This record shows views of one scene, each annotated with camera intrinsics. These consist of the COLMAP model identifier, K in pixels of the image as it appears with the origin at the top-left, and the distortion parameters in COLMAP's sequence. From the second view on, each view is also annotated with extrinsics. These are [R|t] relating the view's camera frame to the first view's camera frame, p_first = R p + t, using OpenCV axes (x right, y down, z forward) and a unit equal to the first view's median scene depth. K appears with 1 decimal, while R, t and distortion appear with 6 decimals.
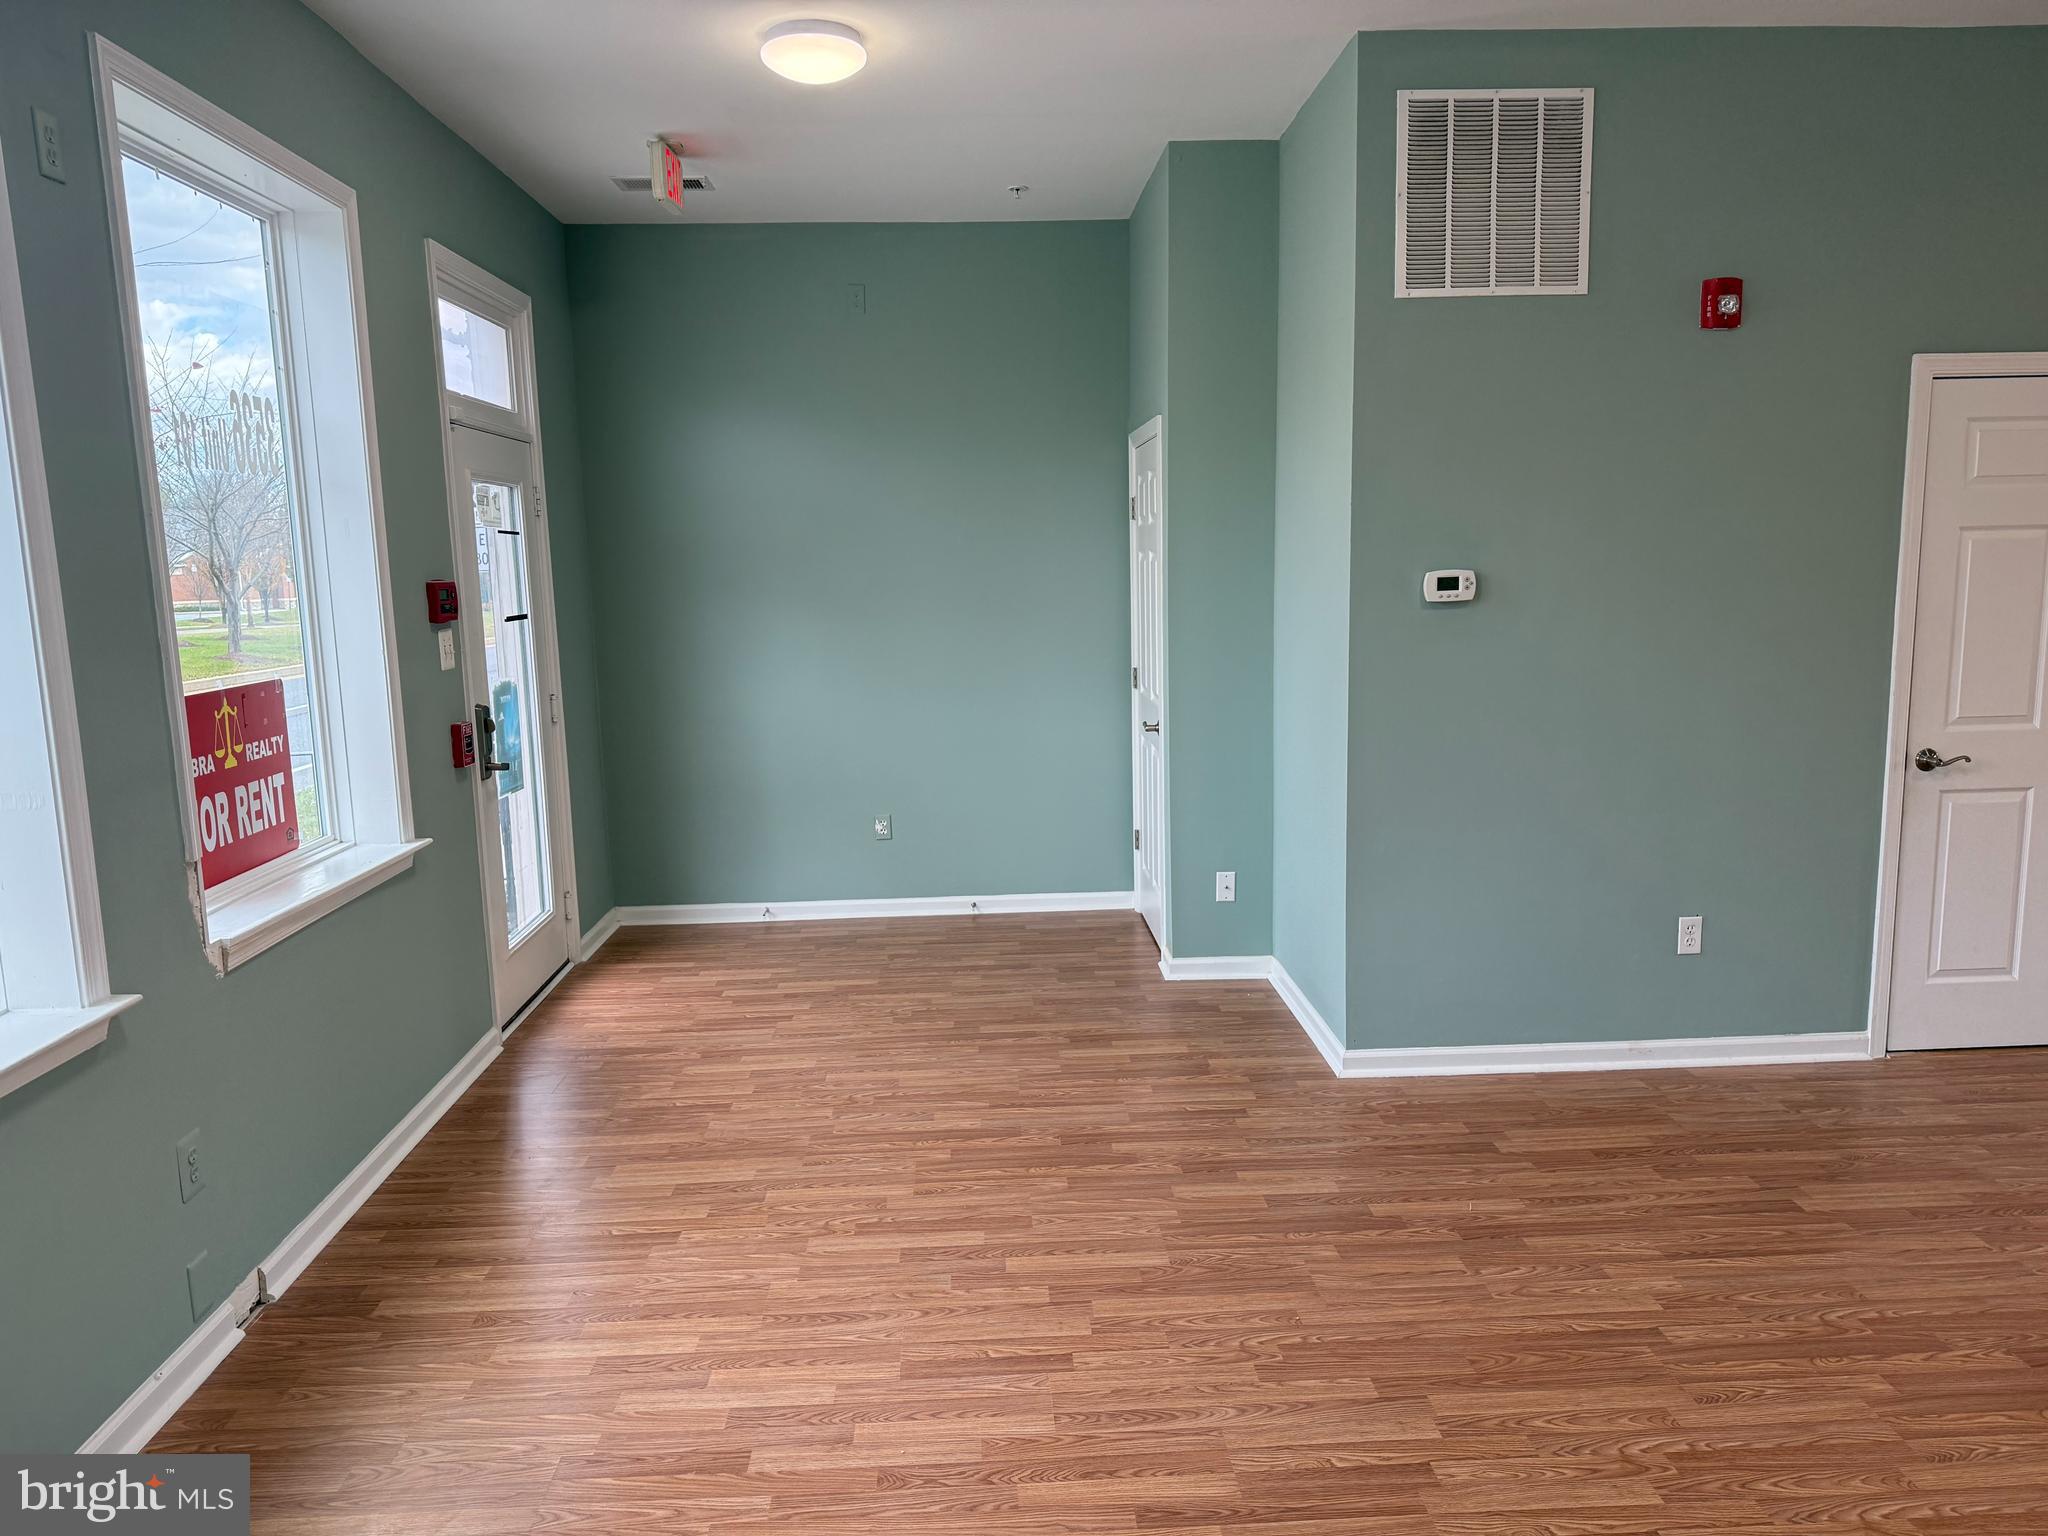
lens RADIAL K [[1430.1, 0, 1024.3], [0, 1430.1, 765.4], [0, 0, 1]] dist [0.029170, -0.035523]
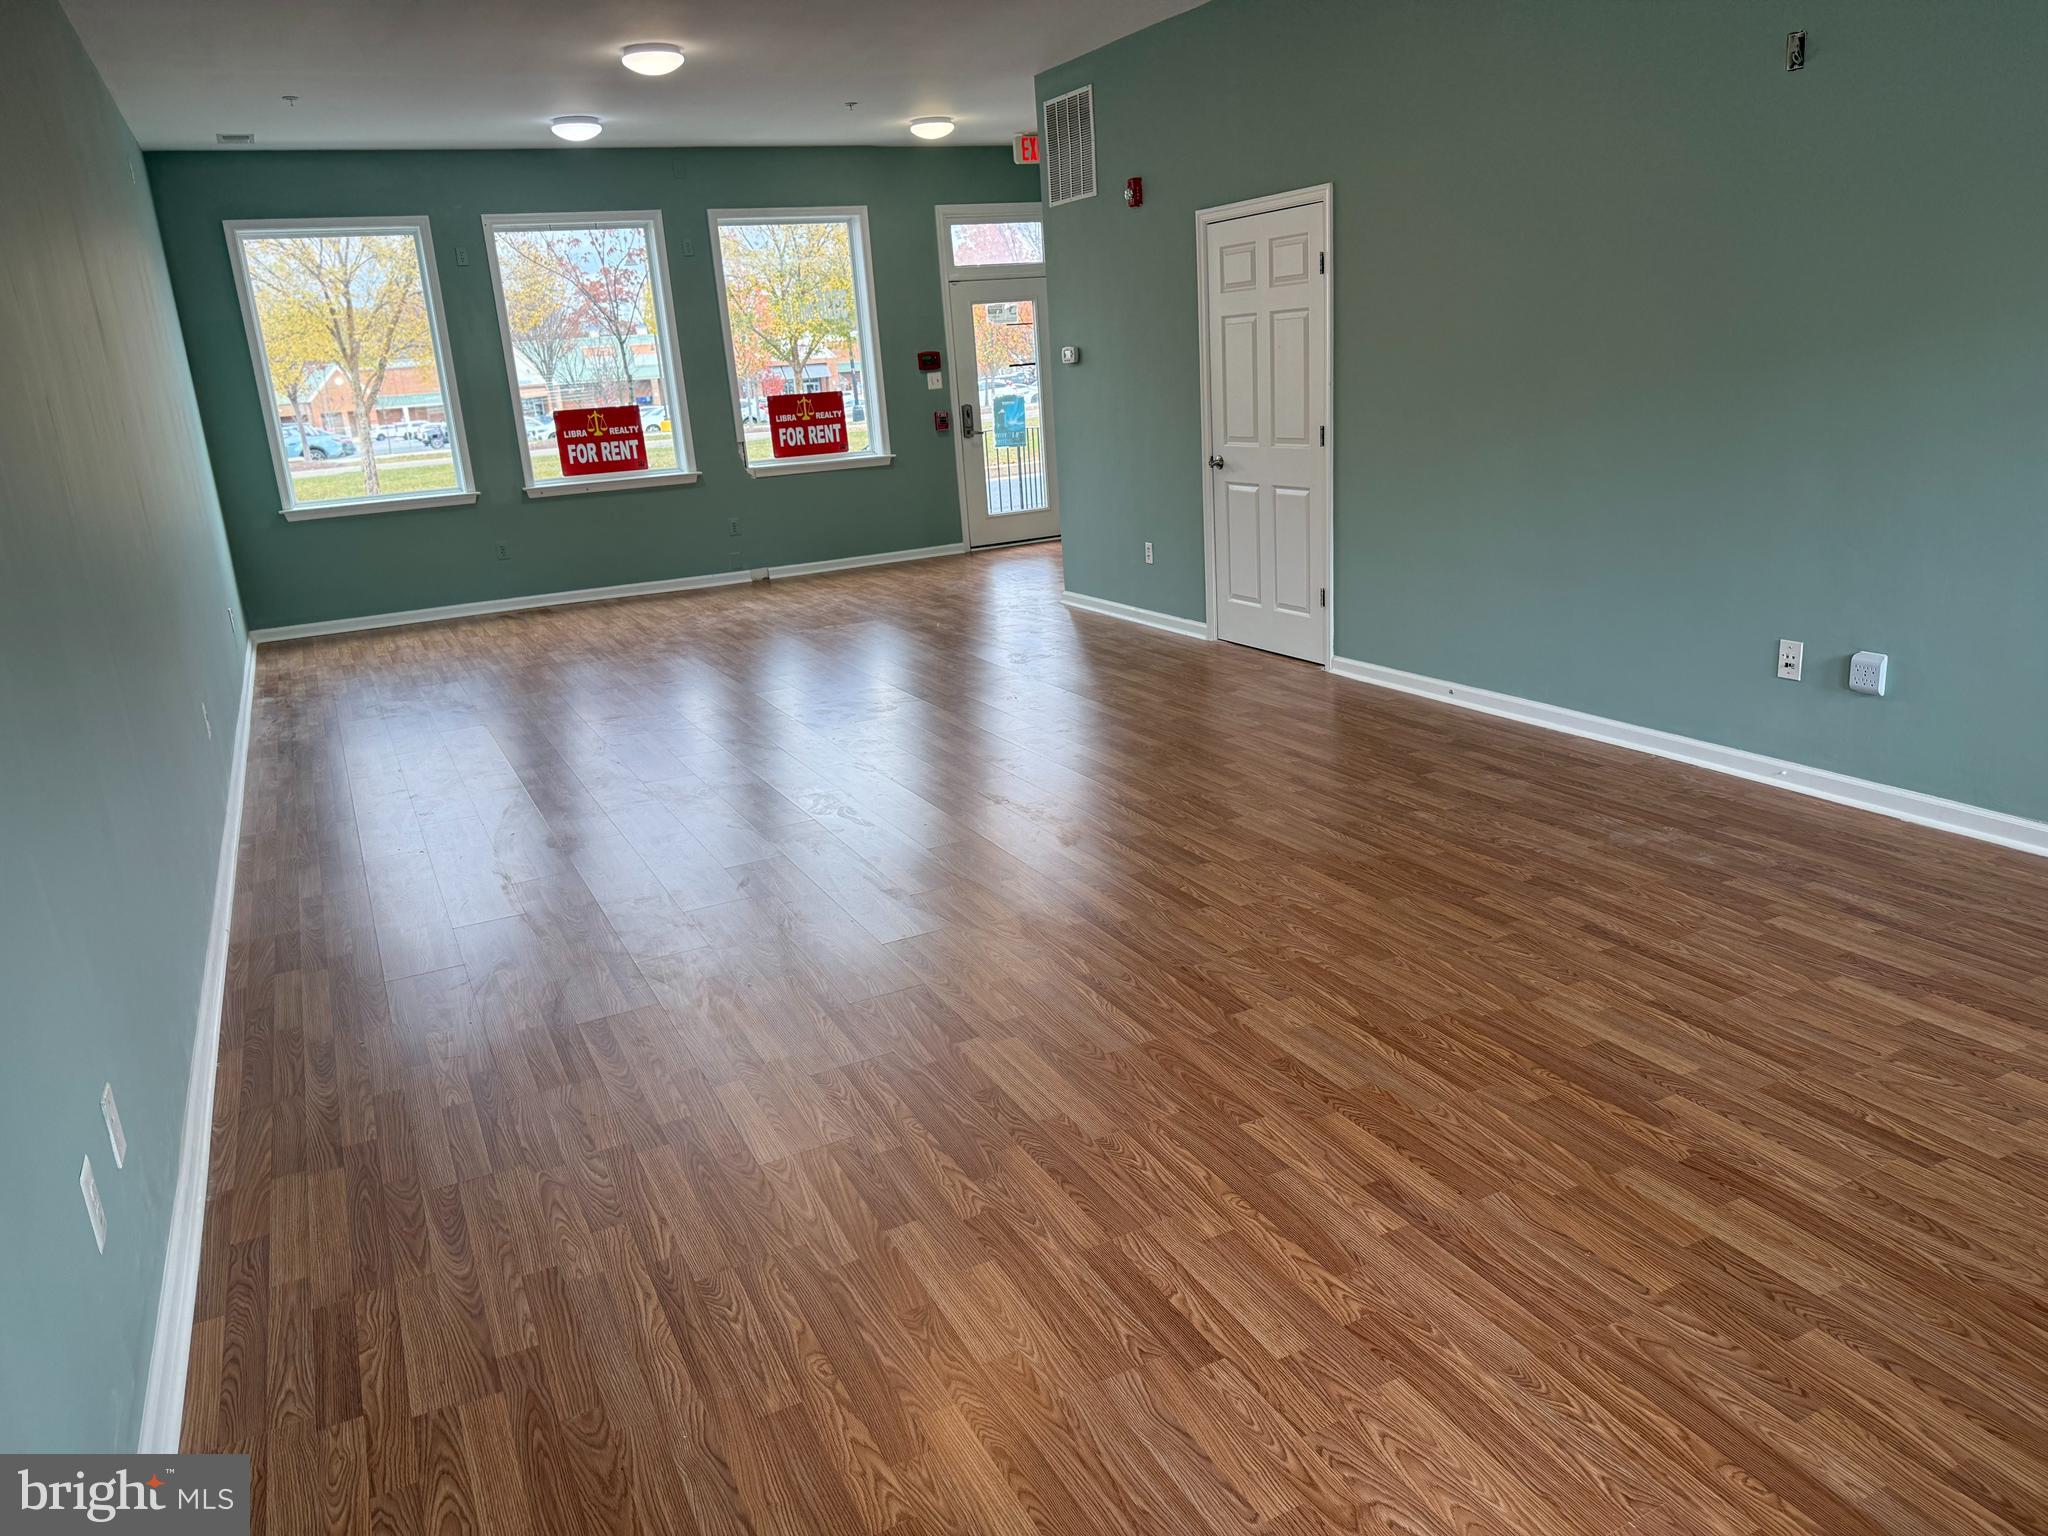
lens RADIAL K [[1430.1, 0, 1014.4], [0, 1430.1, 756.5], [0, 0, 1]] dist [0.029170, -0.035523]
pose [[0.406798, 0.243498, -0.880468, 2.207828], [-0.080160, 0.969618, 0.231118, -0.039274], [0.909994, -0.023440, 0.413958, 0.100170]]
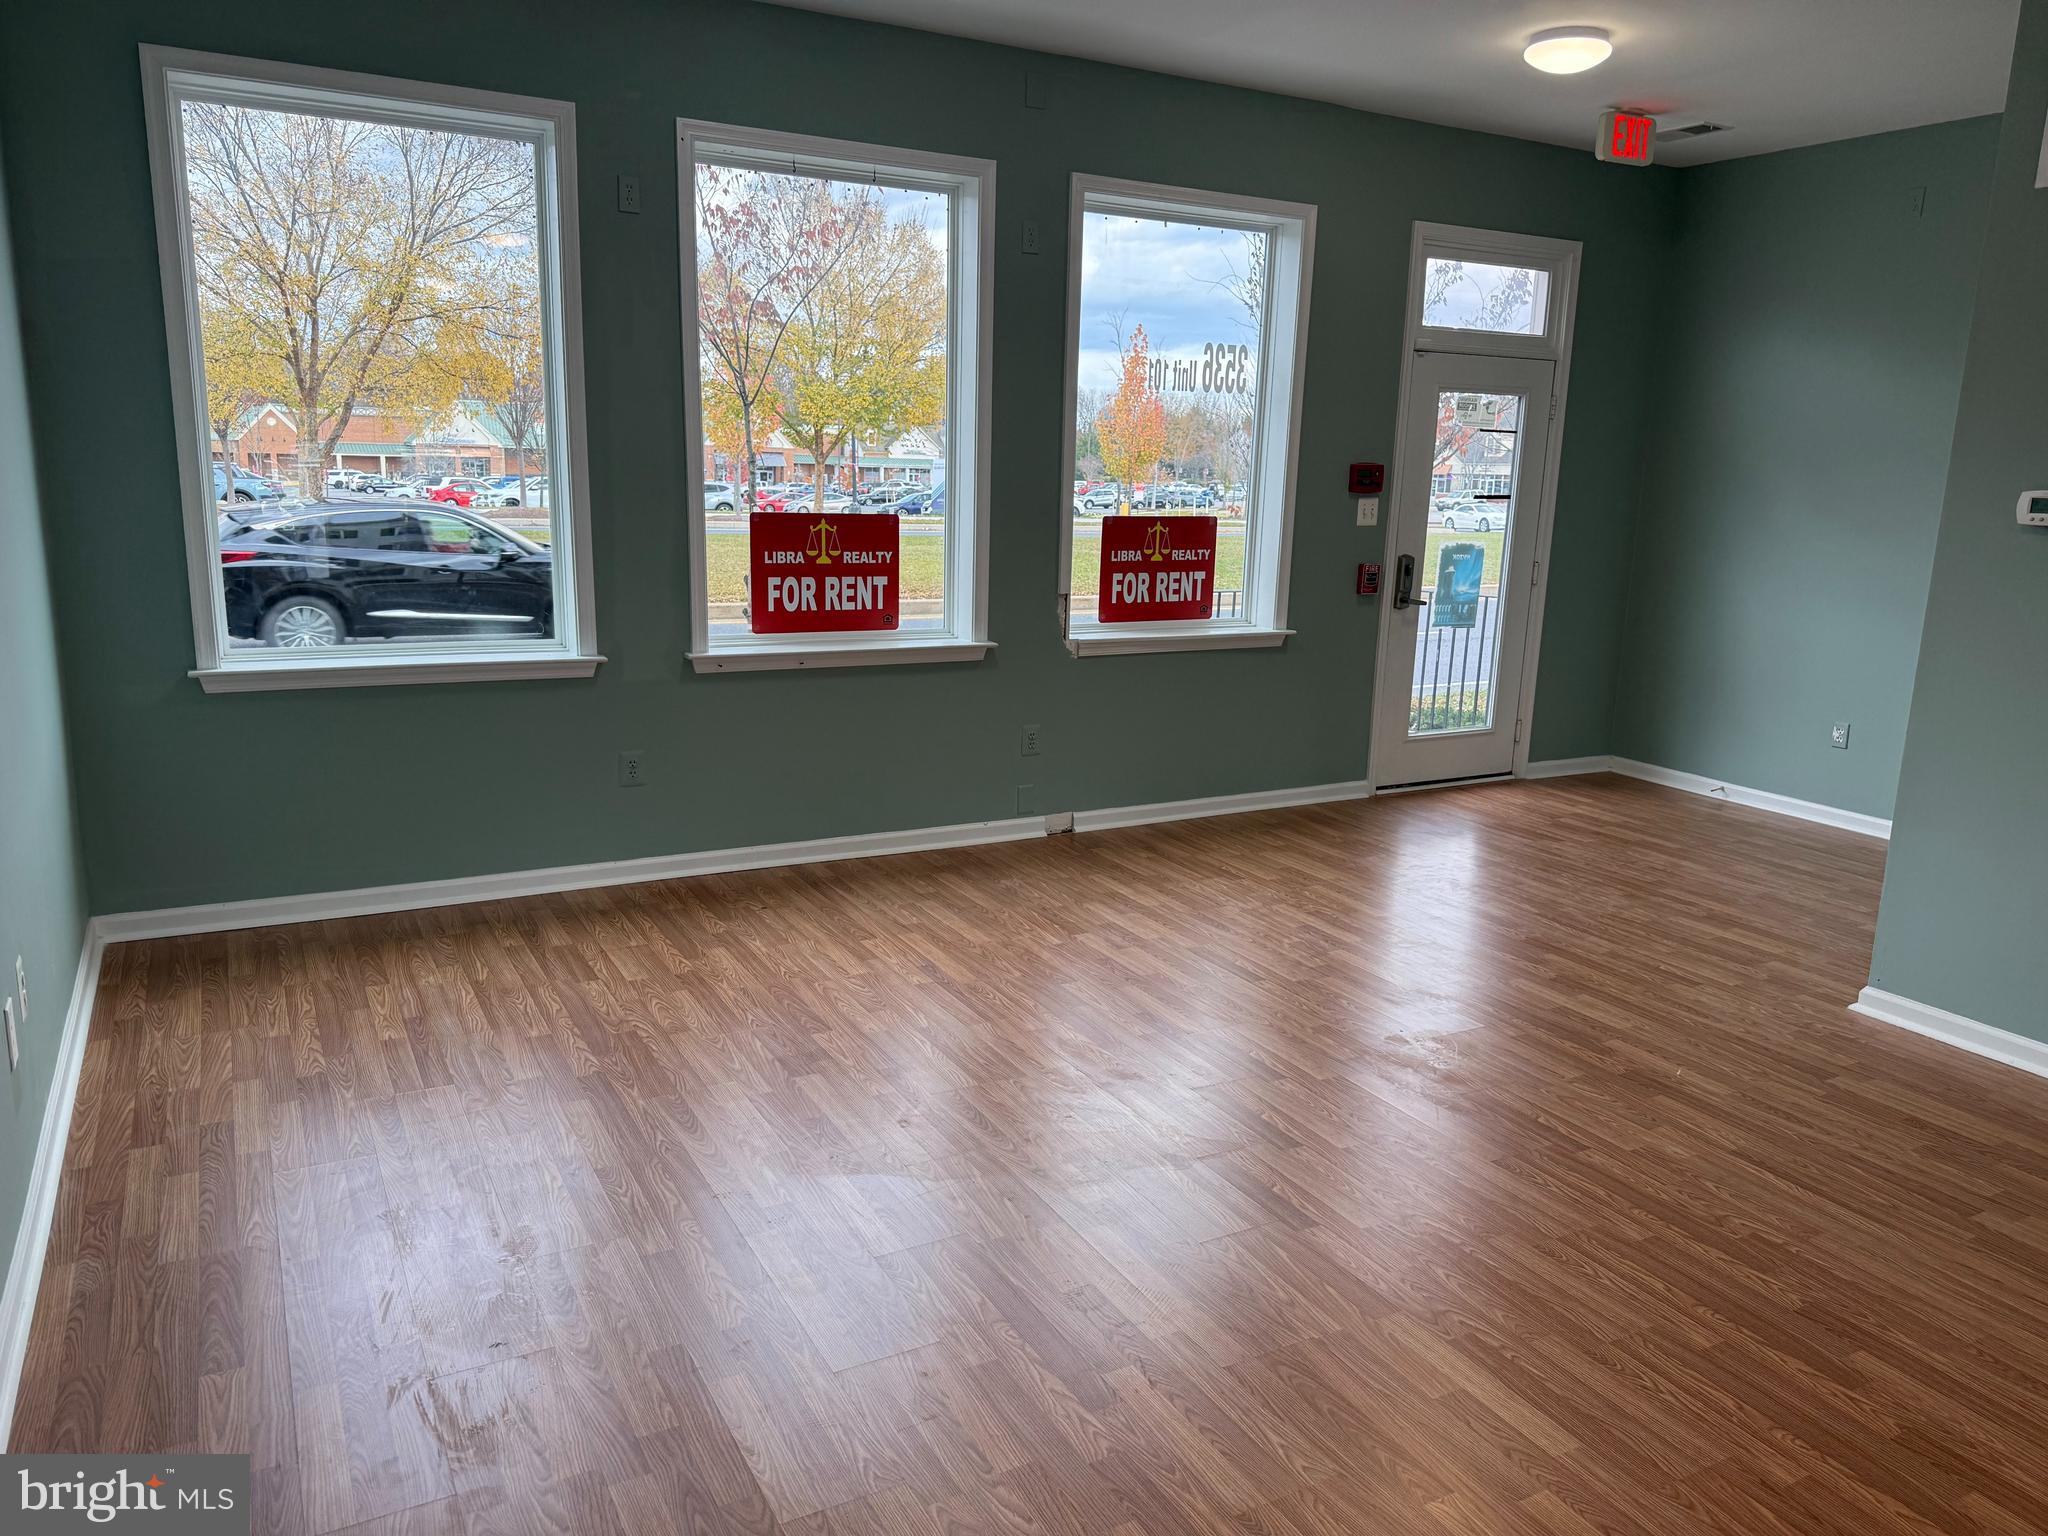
lens RADIAL K [[1430.1, 0, 1040.1], [0, 1430.1, 779.5], [0, 0, 1]] dist [0.029170, -0.035523]
pose [[0.451447, 0.229055, -0.862397, 0.854782], [-0.165959, 0.971181, 0.171072, -0.012843], [0.876729, 0.065893, 0.476451, 0.034850]]
